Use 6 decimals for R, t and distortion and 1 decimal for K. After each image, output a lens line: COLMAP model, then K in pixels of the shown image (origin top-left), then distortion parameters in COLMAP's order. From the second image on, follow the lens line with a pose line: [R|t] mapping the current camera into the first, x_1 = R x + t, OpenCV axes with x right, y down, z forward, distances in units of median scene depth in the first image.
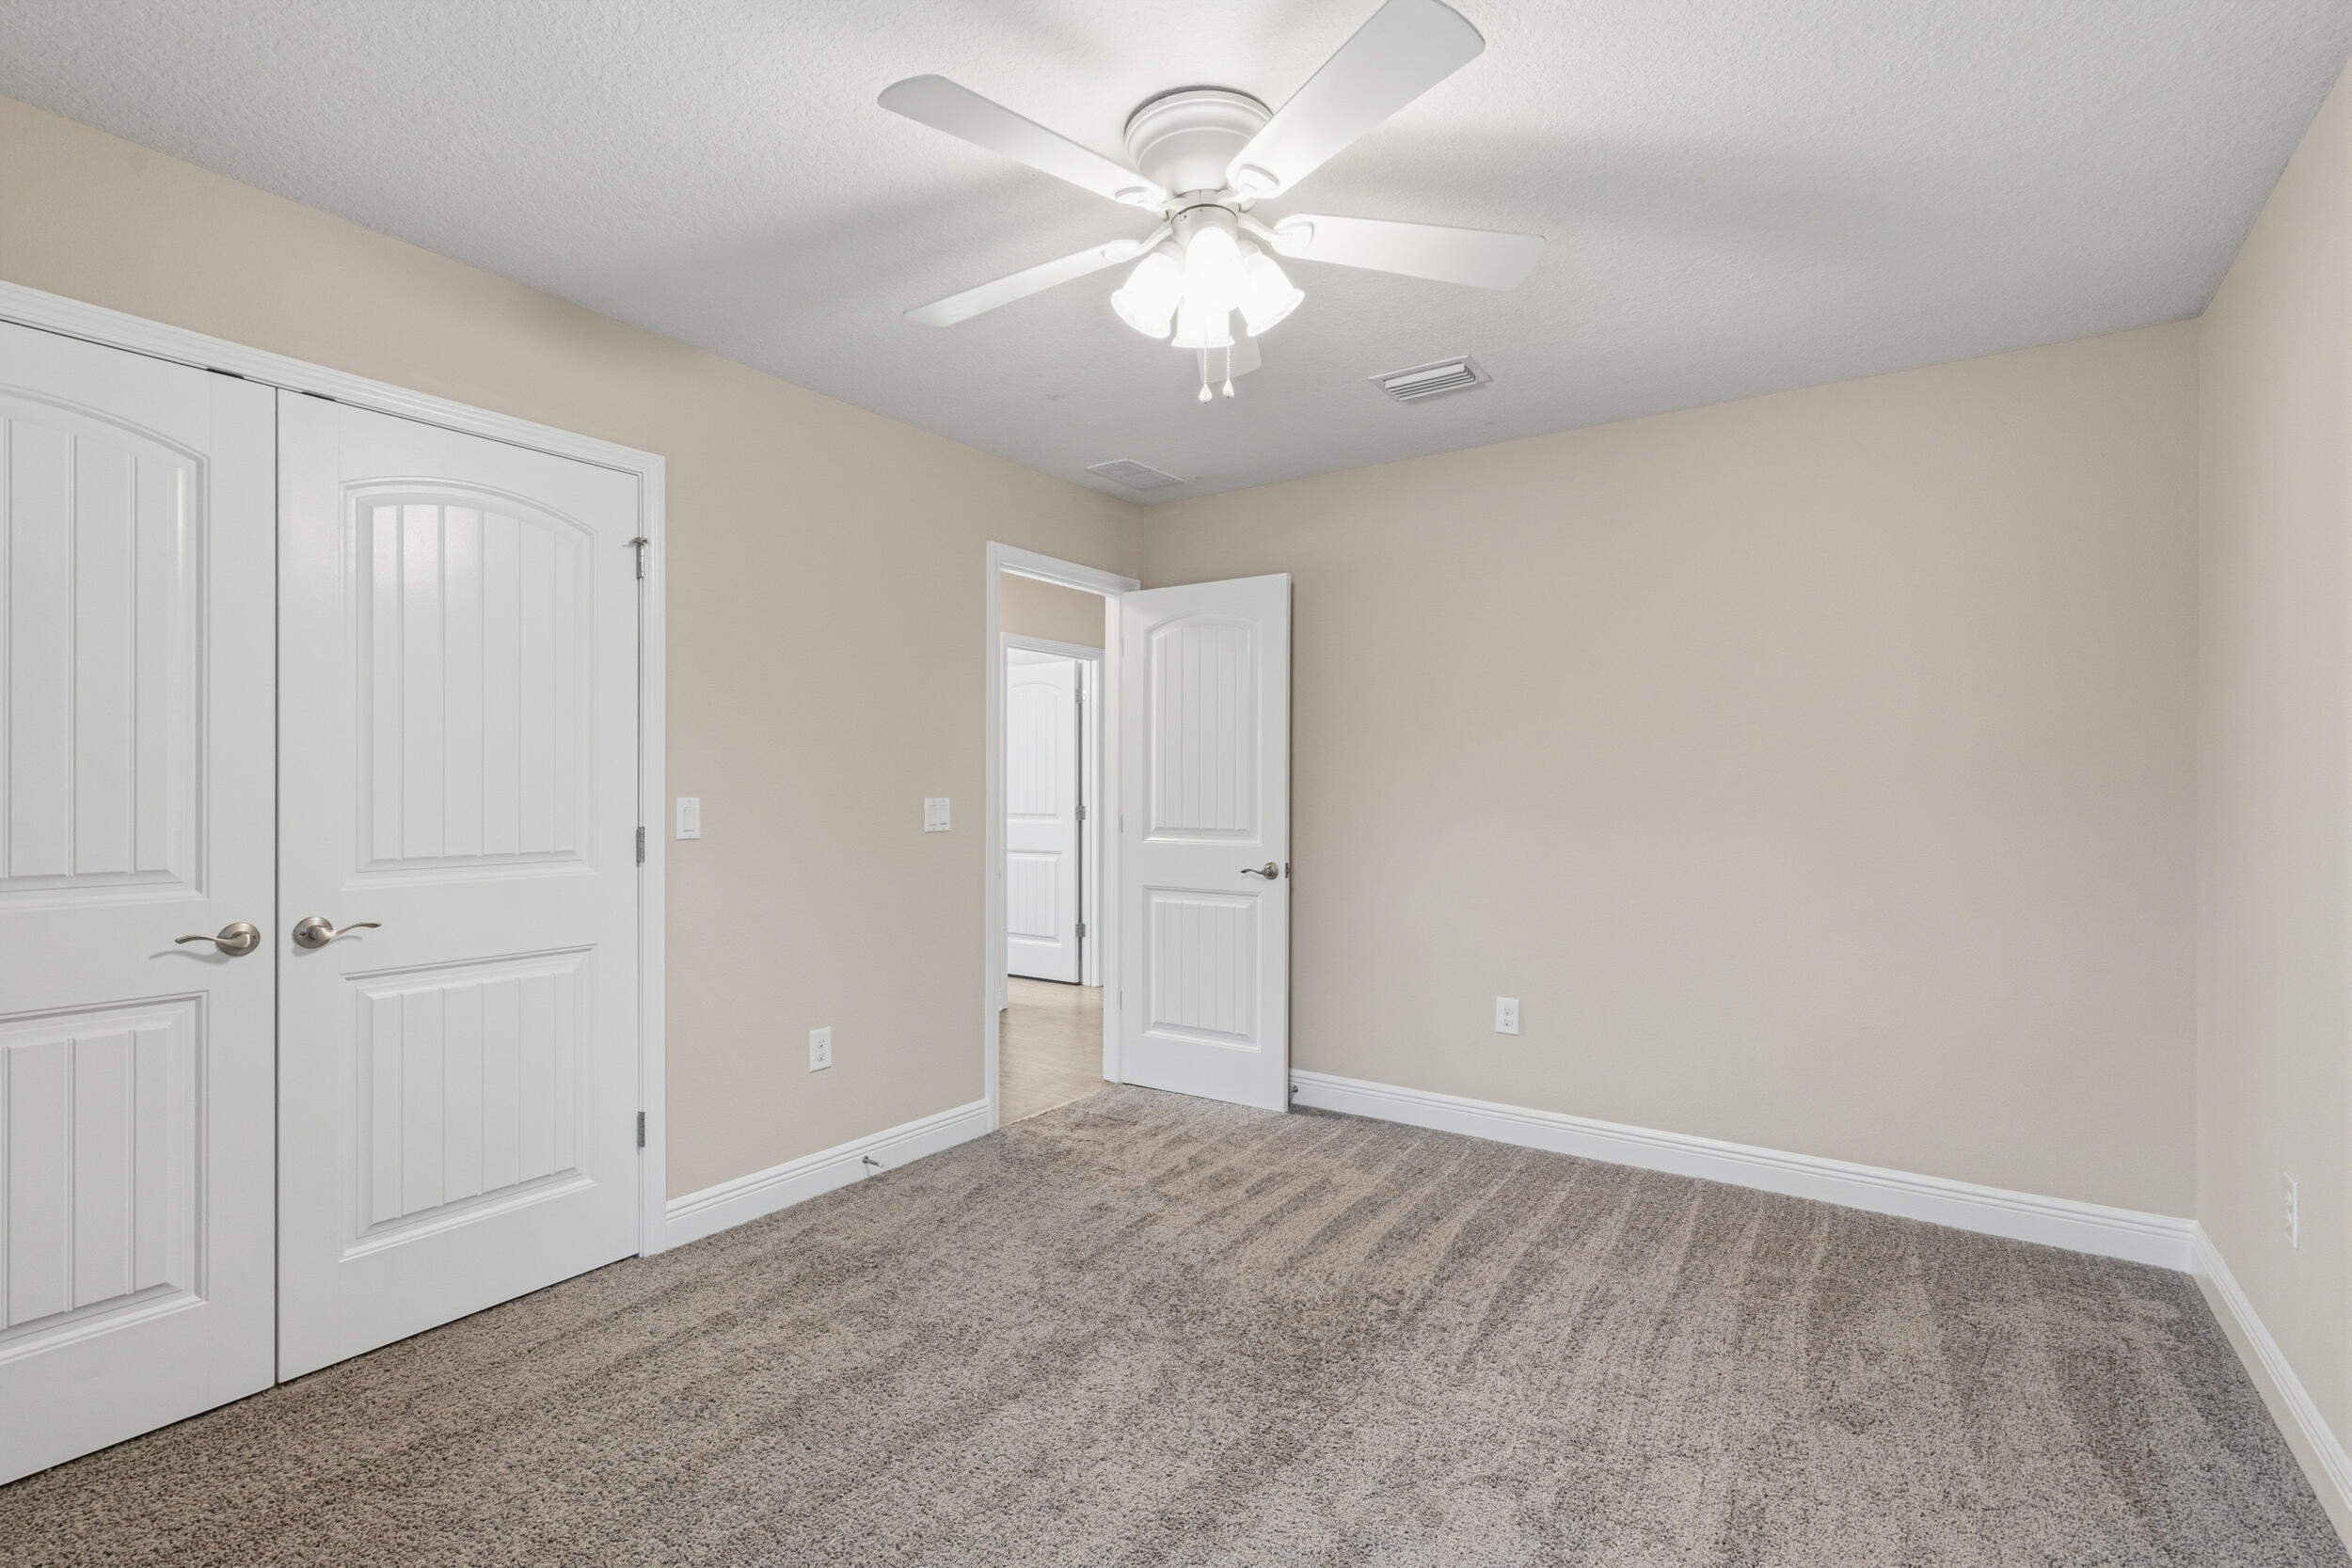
lens RADIAL K [[1115.2, 0, 1176.0], [0, 1115.2, 784.0], [0, 0, 1]] dist [0.000933, 0.000102]
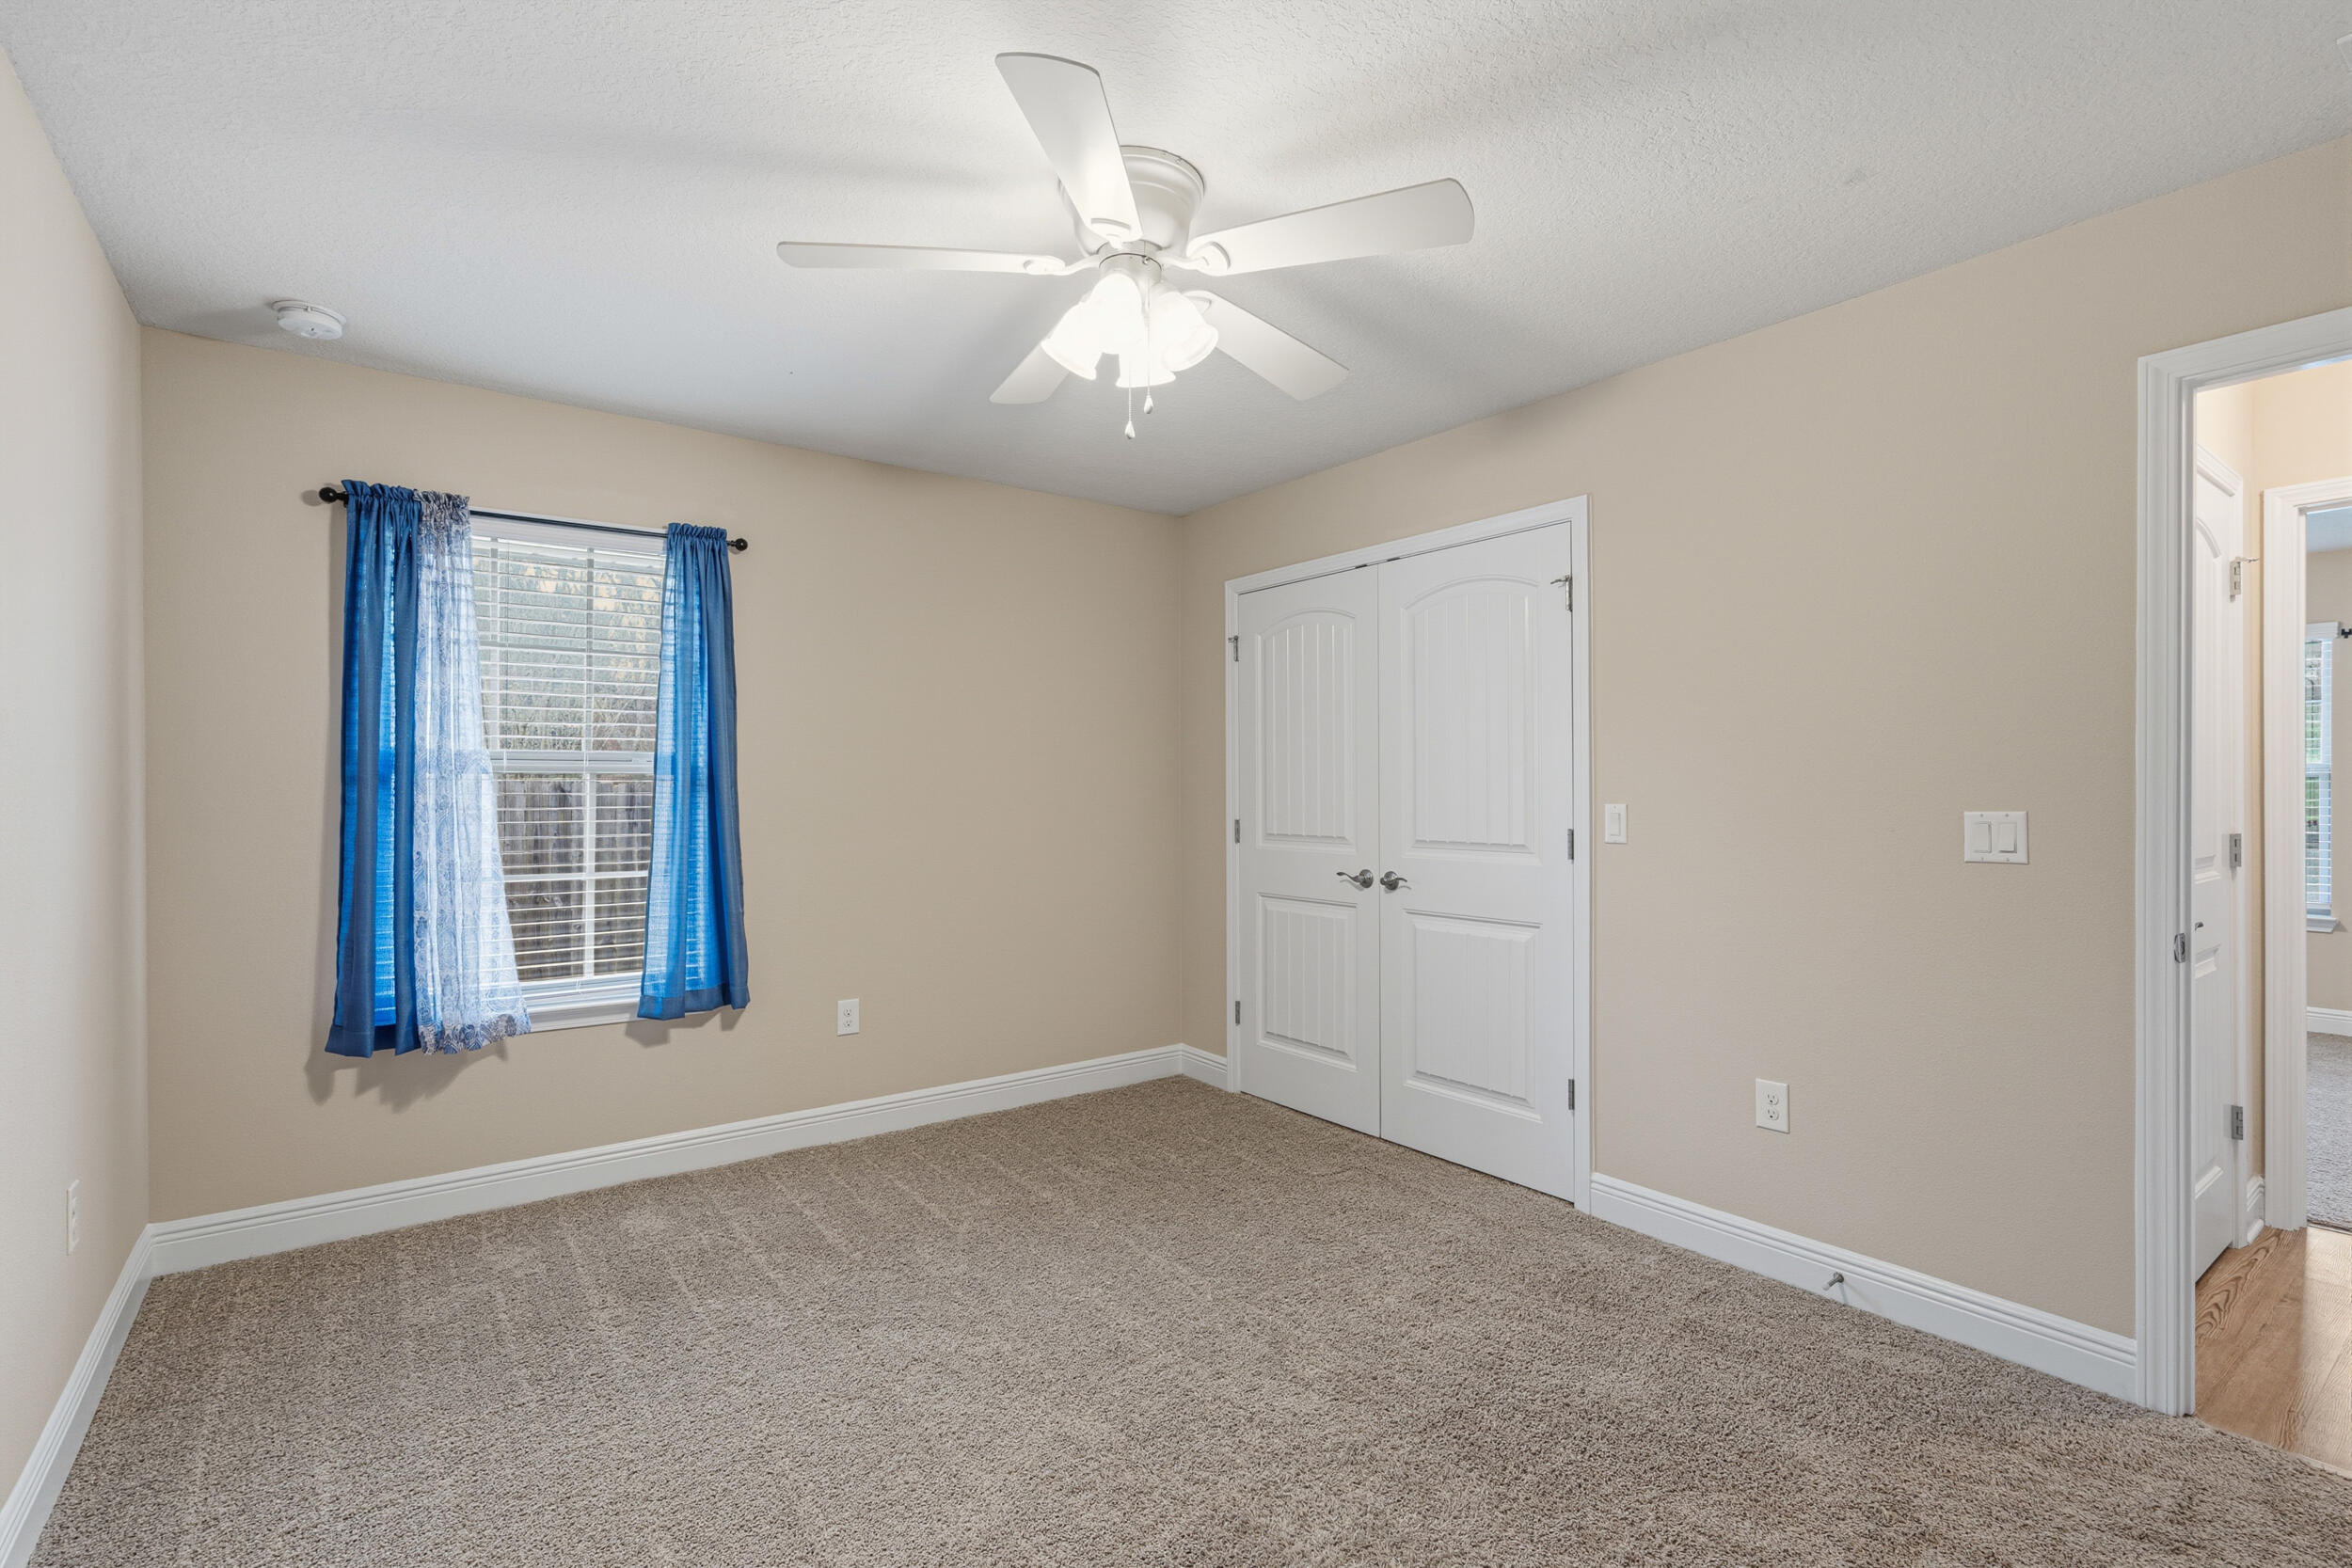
lens RADIAL K [[1115.2, 0, 1176.0], [0, 1115.2, 784.0], [0, 0, 1]] dist [0.000933, 0.000102]
pose [[-0.333810, -0.019521, -0.942438, 0.738510], [-0.009227, 0.999805, -0.017441, 0.016339], [0.942595, 0.002874, -0.333925, 1.001188]]
